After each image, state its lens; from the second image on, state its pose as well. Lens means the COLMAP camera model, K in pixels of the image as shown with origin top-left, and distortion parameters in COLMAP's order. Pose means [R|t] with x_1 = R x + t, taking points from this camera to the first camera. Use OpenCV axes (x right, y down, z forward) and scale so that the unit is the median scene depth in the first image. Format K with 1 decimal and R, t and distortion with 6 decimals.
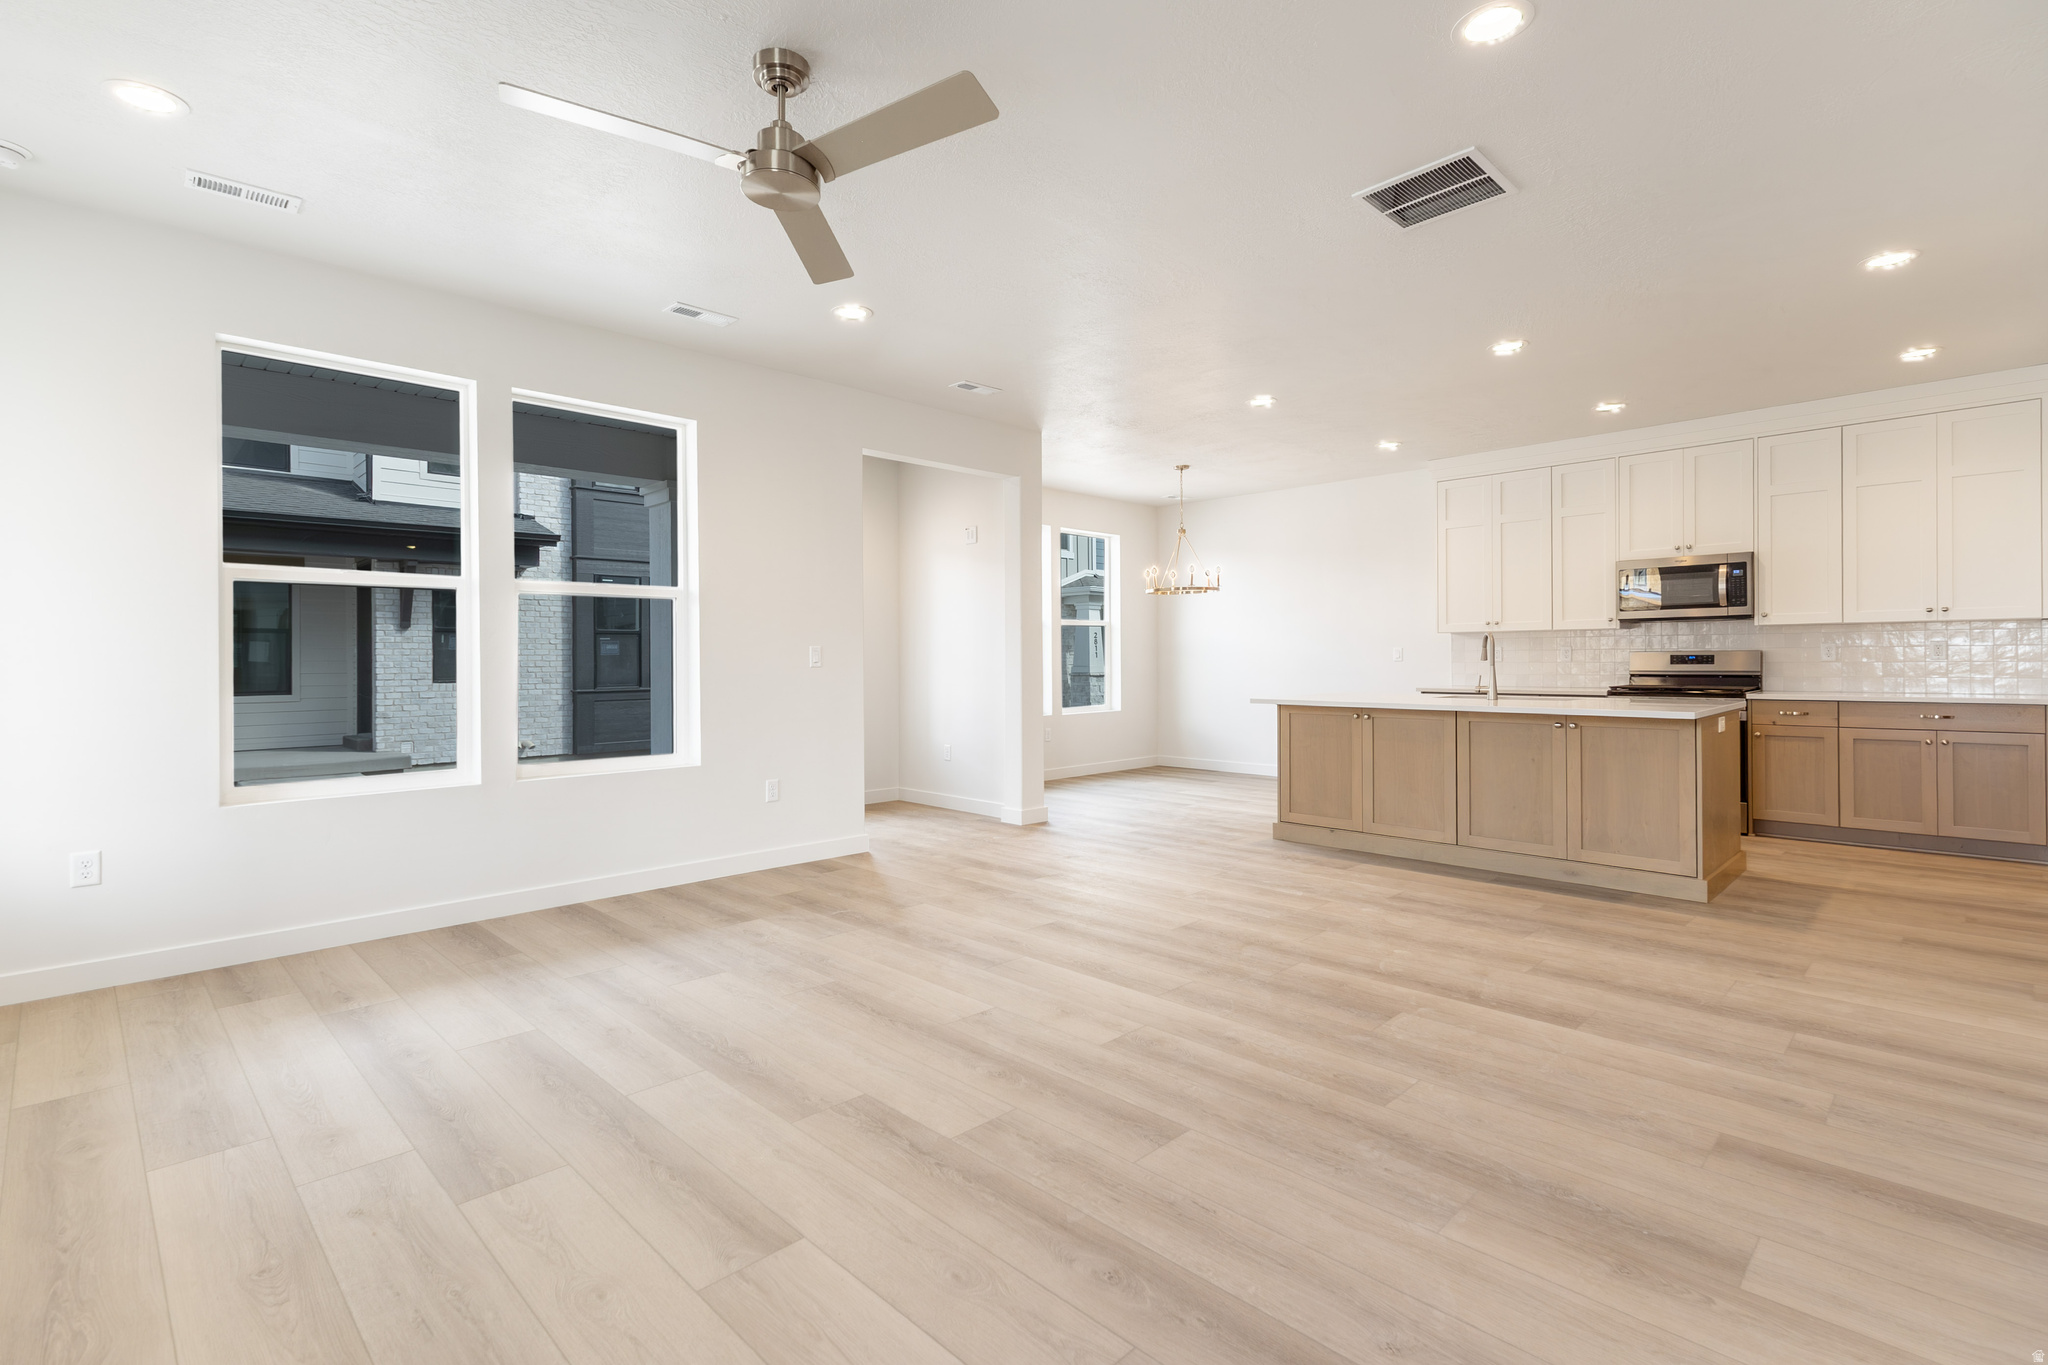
lens RADIAL K [[940.5, 0, 1024.0], [0, 940.5, 682.5], [0, 0, 1]] dist [-0.000287, -0.000043]
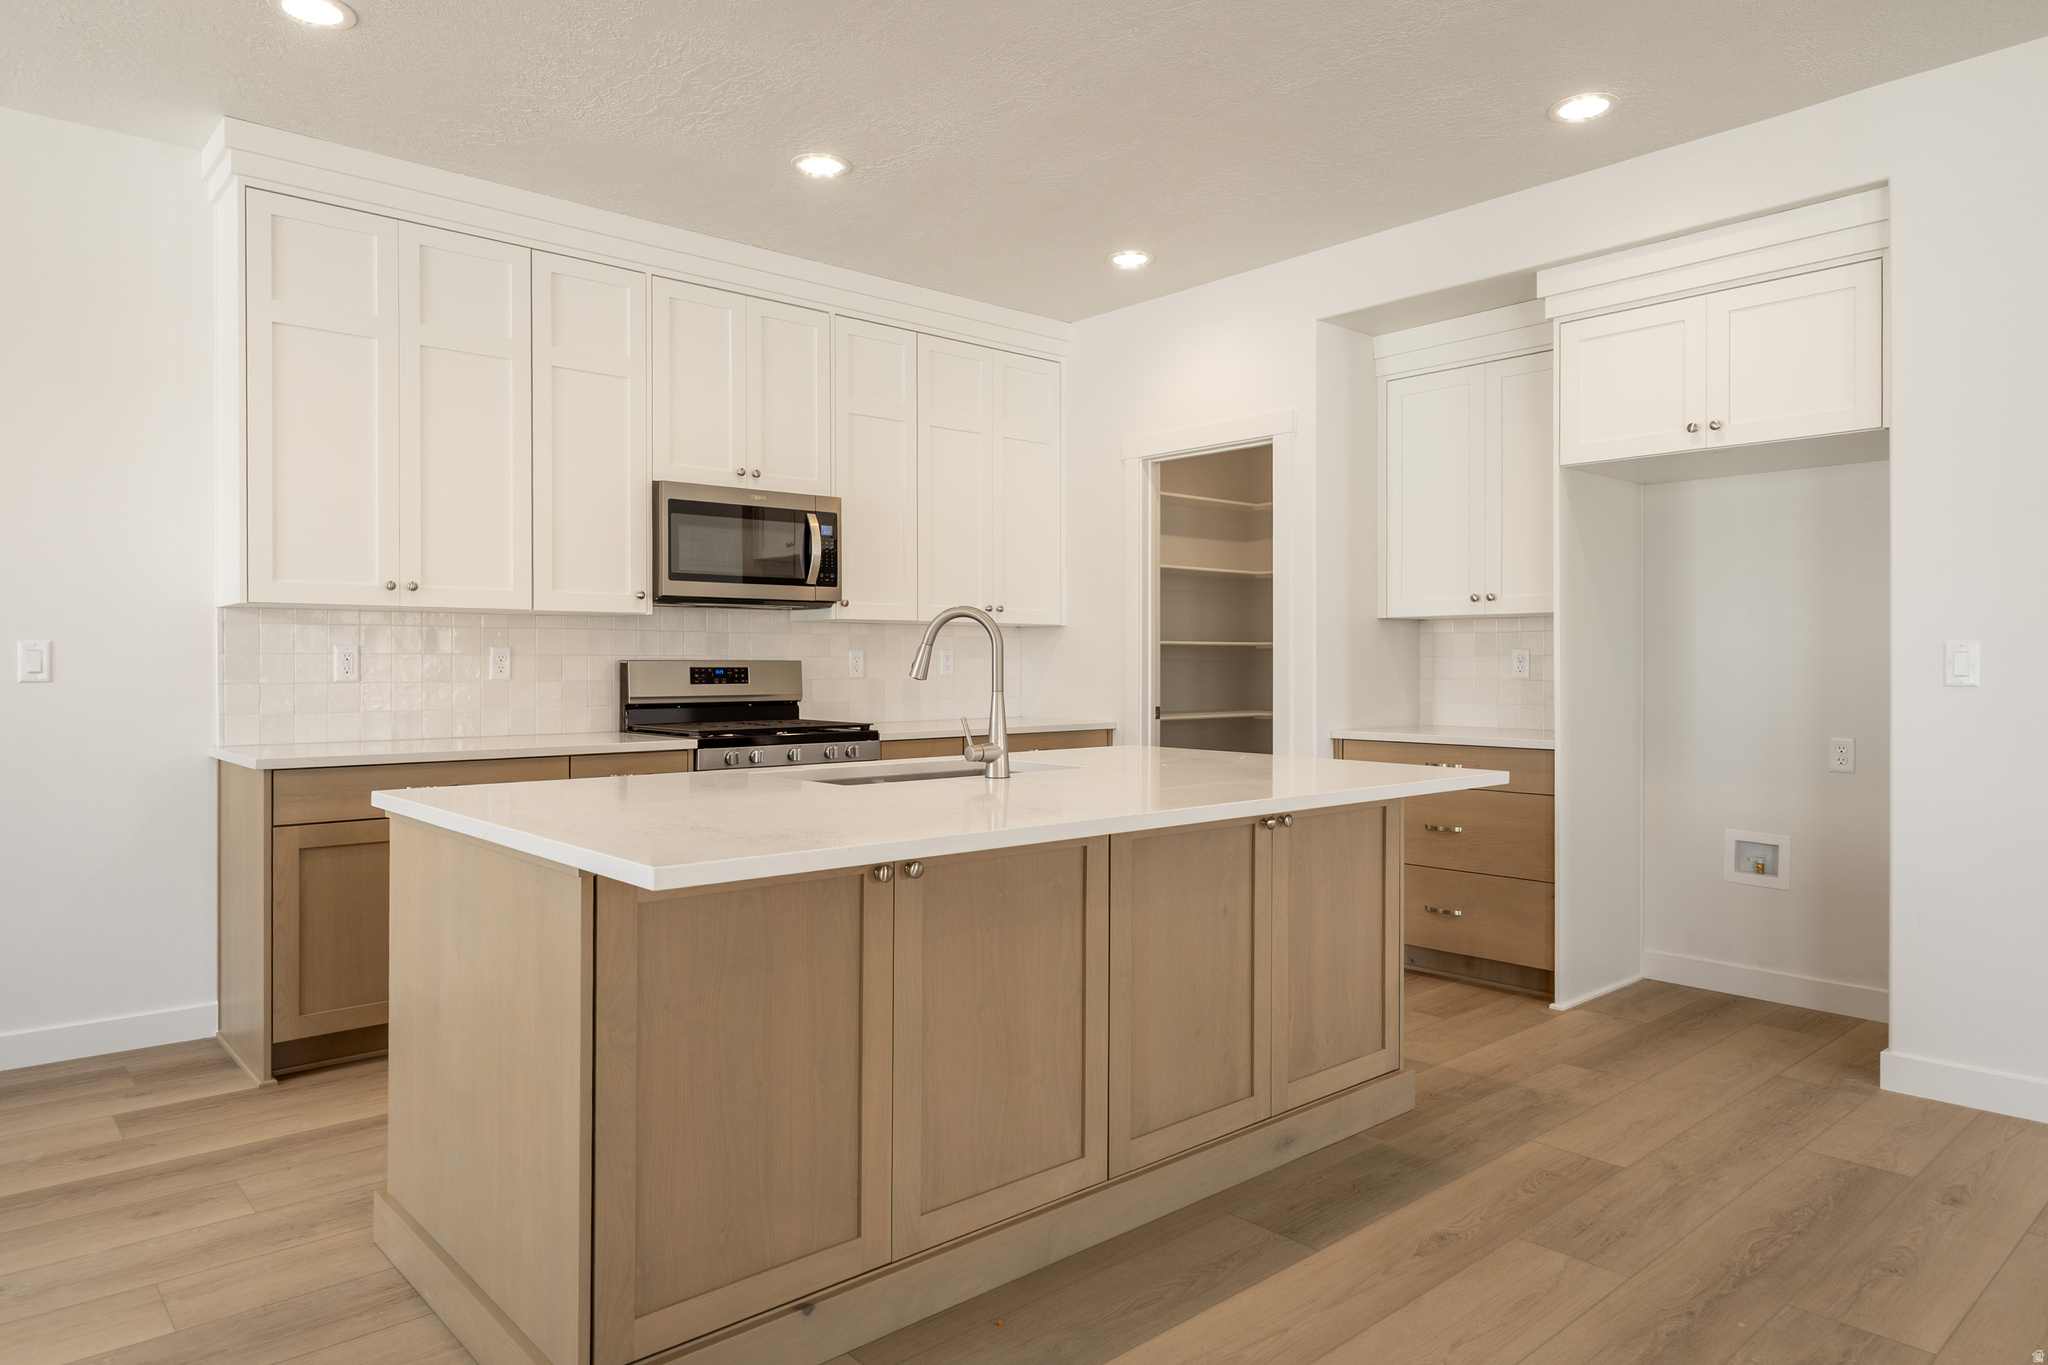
lens RADIAL K [[1266.5, 0, 1024.0], [0, 1266.5, 682.5], [0, 0, 1]] dist [0.001192, 0.000217]
pose [[0.035467, -0.012176, 0.999297, -0.034985], [0.018856, 0.999756, 0.011512, -0.025798], [-0.999193, 0.018434, 0.035688, 0.800290]]
